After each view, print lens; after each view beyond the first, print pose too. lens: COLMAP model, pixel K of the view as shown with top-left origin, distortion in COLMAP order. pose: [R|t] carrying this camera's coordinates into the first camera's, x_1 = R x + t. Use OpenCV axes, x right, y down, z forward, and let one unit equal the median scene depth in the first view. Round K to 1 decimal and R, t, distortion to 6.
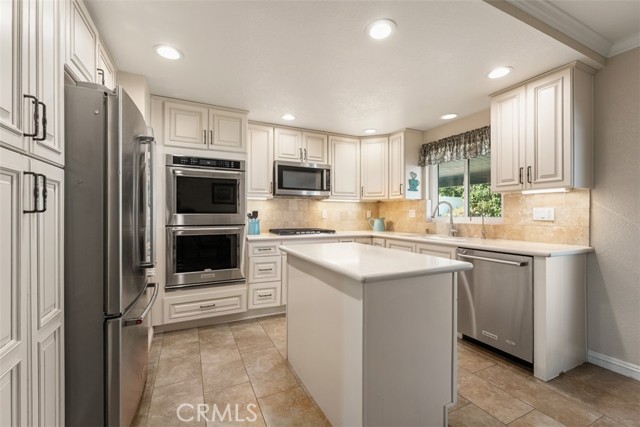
lens RADIAL K [[276.2, 0, 314.7], [0, 276.2, 213.9], [0, 0, 1]] dist [0.003217, -0.001689]
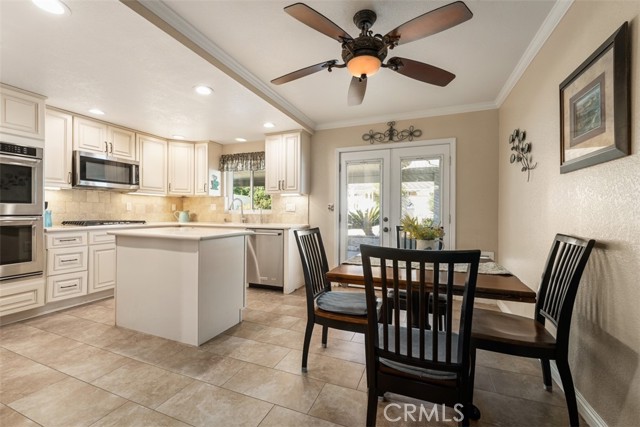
lens RADIAL K [[276.2, 0, 320.0], [0, 276.2, 213.4], [0, 0, 1]] dist [0.003217, -0.001689]
pose [[0.735536, -0.000276, 0.677486, -0.172588], [-0.006185, 0.999956, 0.007122, 0.017909], [-0.677458, -0.009429, 0.735501, -0.316293]]
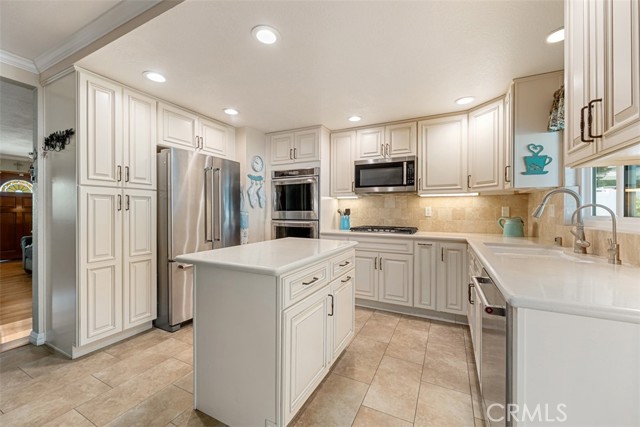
lens RADIAL K [[257.2, 0, 319.4], [0, 257.2, 211.4], [0, 0, 1]] dist [0.001227, -0.000054]
pose [[0.602575, 0.001007, -0.798062, 0.575284], [-0.001245, 0.999999, 0.000322, 0.000416], [0.798061, 0.000799, 0.602576, 0.291880]]
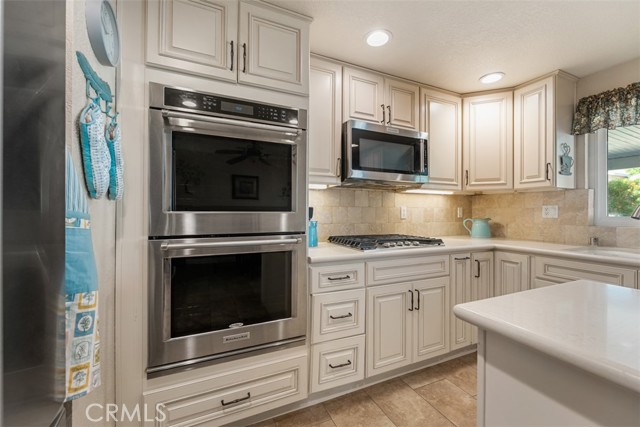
lens RADIAL K [[257.2, 0, 314.8], [0, 257.2, 210.2], [0, 0, 1]] dist [0.001227, -0.000054]
pose [[0.999625, 0.001999, -0.027305, -0.196879], [-0.002127, 0.999987, -0.004648, -0.000986], [0.027295, 0.004704, 0.999616, 0.456428]]
